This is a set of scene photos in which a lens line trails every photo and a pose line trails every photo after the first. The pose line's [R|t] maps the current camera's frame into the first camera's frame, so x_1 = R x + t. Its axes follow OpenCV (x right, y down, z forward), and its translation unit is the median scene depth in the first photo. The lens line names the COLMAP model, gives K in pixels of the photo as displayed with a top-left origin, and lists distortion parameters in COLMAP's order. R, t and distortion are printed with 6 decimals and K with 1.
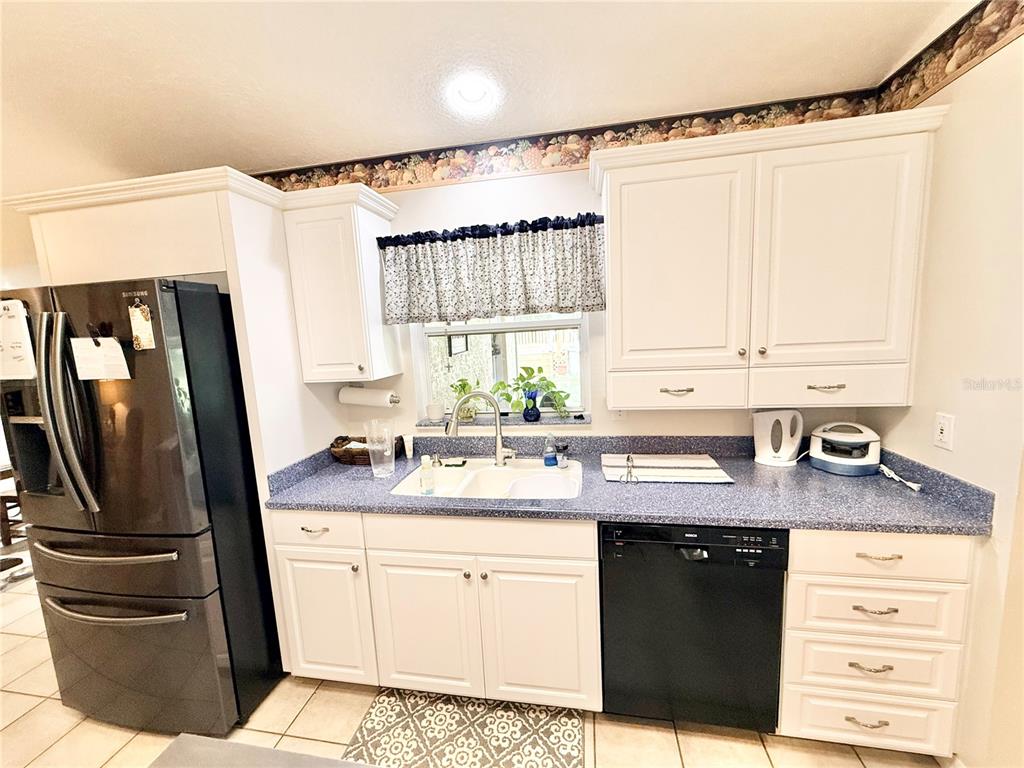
lens RADIAL K [[410.7, 0, 511.0], [0, 410.7, 383.9], [0, 0, 1]] dist [-0.000130, 0.000013]
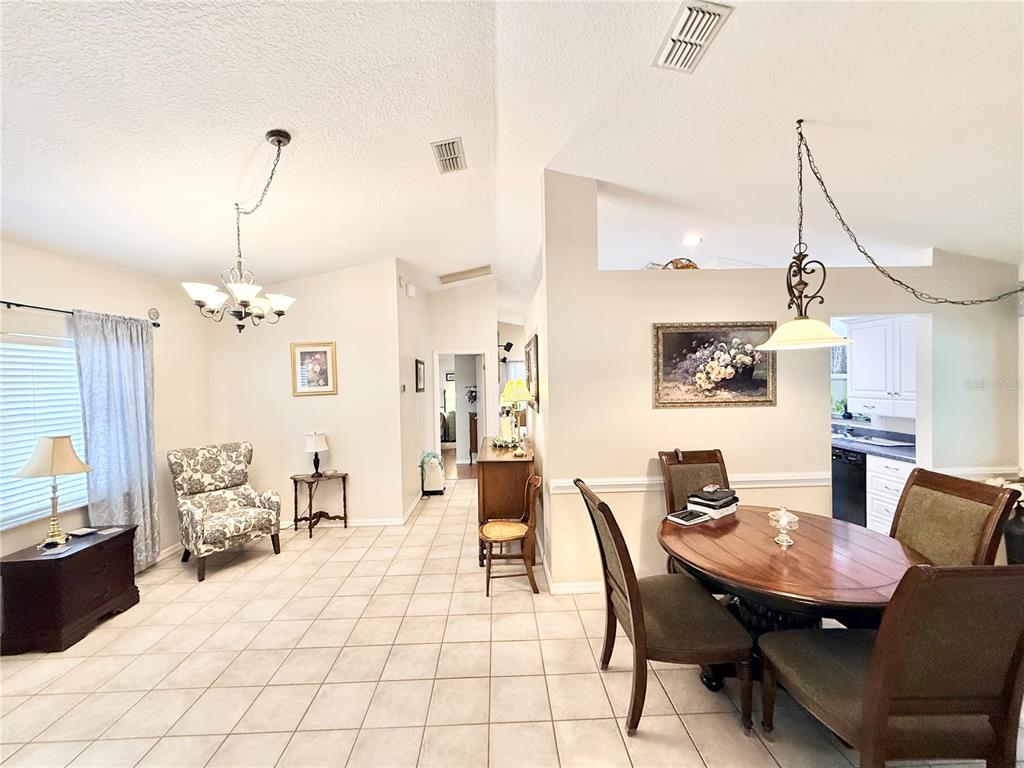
lens RADIAL K [[410.7, 0, 509.6], [0, 410.7, 386.4], [0, 0, 1]] dist [-0.000130, 0.000013]
pose [[0.206059, 0.064564, -0.976407, 2.300694], [-0.114377, 0.992570, 0.041495, 0.038027], [0.971832, 0.103128, 0.211913, -1.637079]]
